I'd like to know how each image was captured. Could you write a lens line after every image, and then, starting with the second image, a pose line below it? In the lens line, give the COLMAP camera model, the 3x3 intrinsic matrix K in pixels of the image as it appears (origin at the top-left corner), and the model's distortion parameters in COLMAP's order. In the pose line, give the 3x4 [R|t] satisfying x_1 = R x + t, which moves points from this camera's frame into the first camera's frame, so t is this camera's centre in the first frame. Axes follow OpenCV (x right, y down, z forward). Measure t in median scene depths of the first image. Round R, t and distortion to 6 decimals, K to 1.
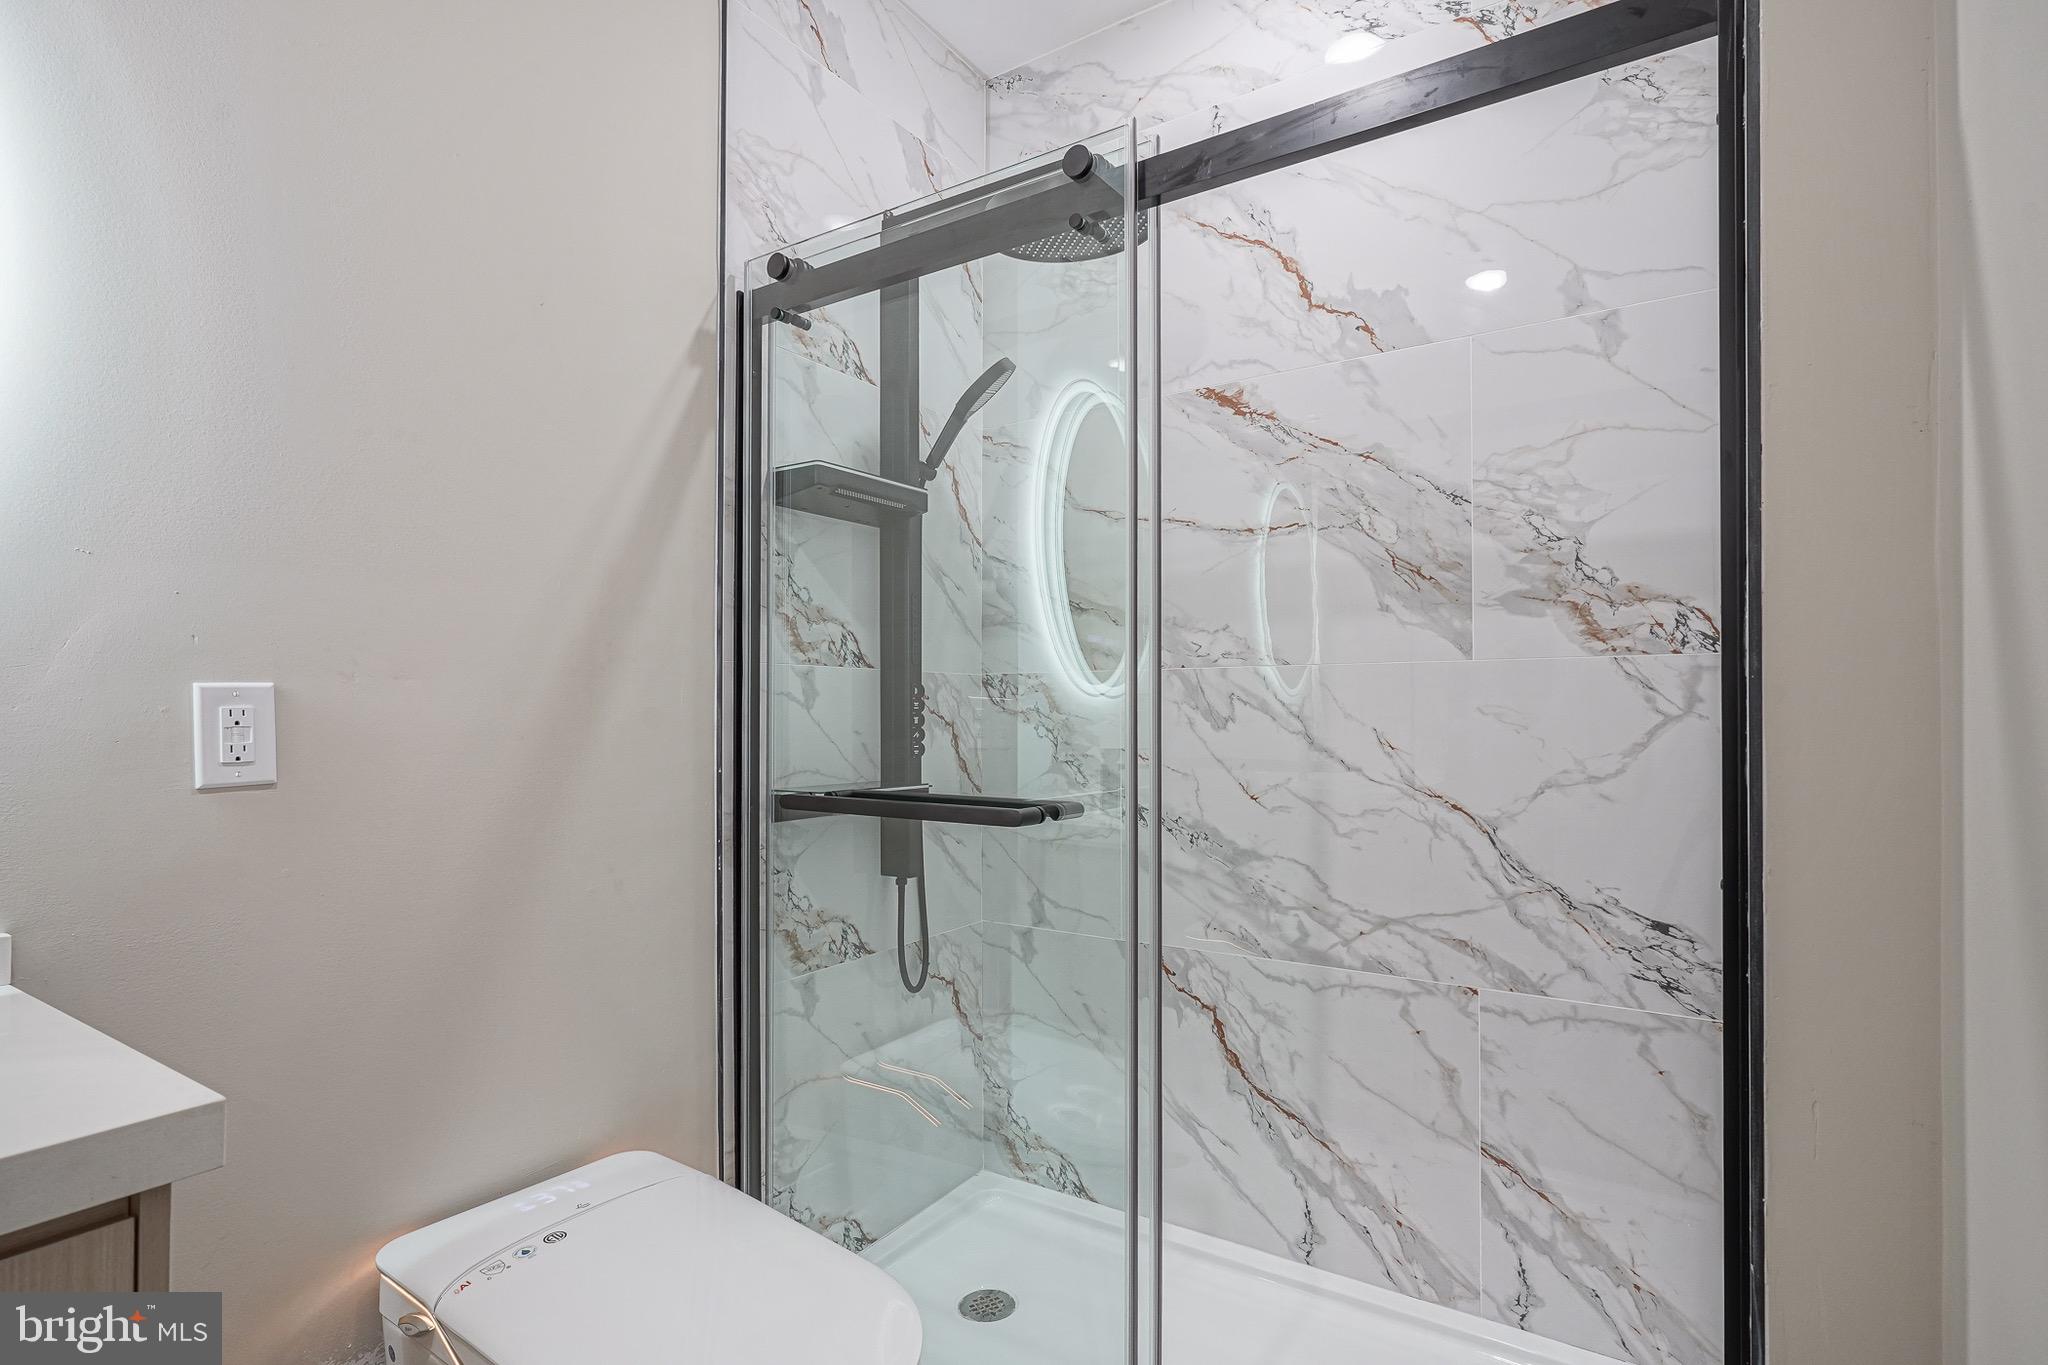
lens RADIAL K [[1007.2, 0, 1030.7], [0, 1007.2, 692.1], [0, 0, 1]] dist [-0.011794, 0.002412]
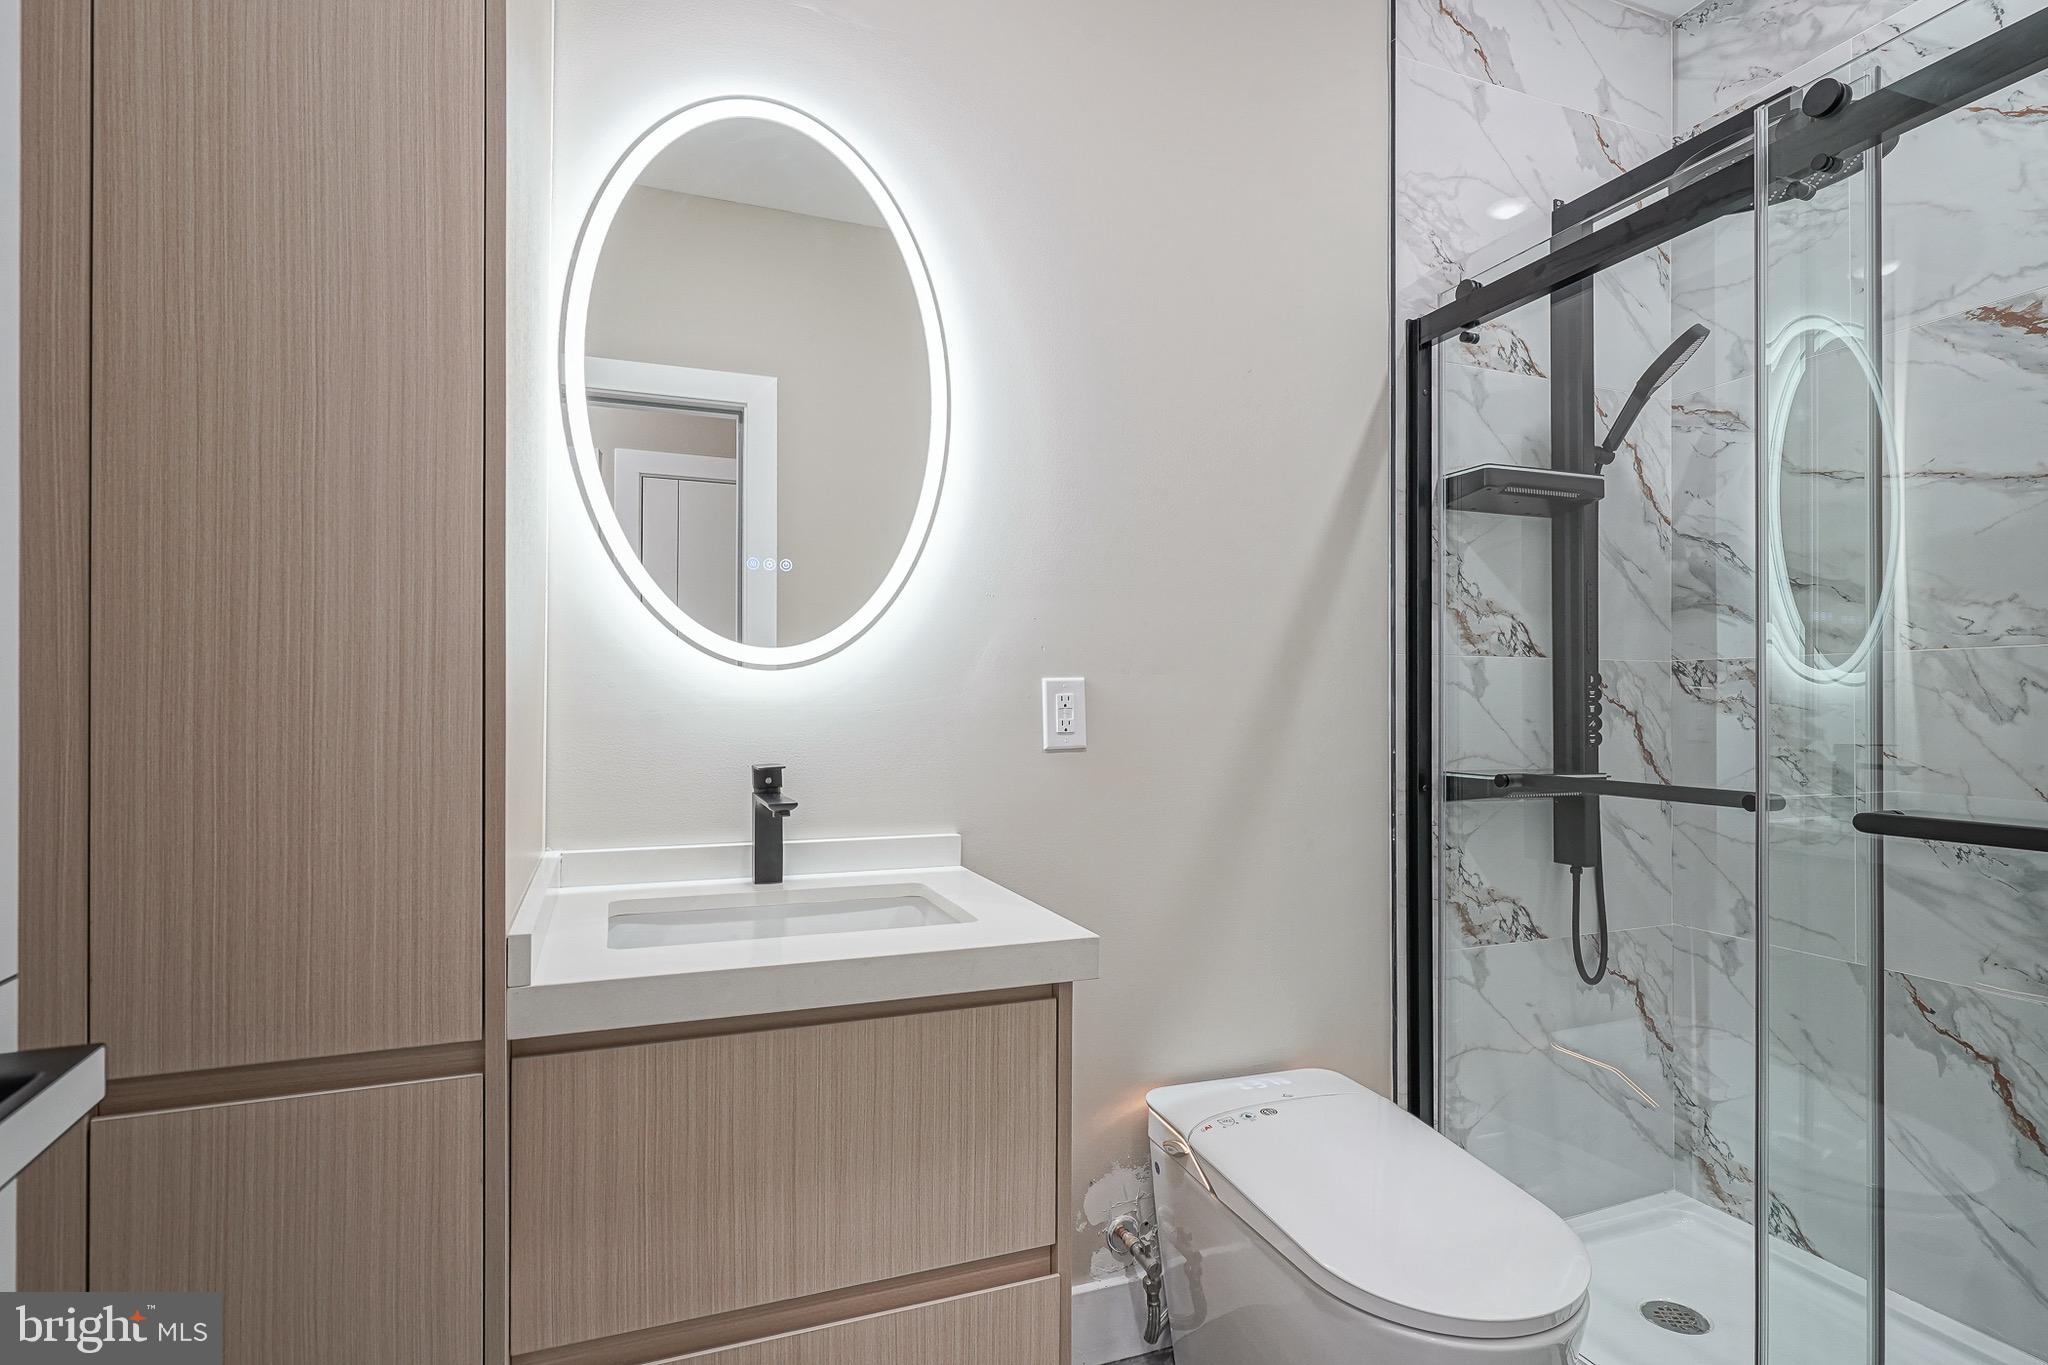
lens RADIAL K [[1007.2, 0, 1068.0], [0, 1007.2, 695.6], [0, 0, 1]] dist [-0.011794, 0.002412]
pose [[0.823667, -0.001435, -0.567072, 0.023419], [0.008143, 0.999924, 0.009298, 0.001603], [0.567015, -0.012276, 0.823616, -0.114551]]
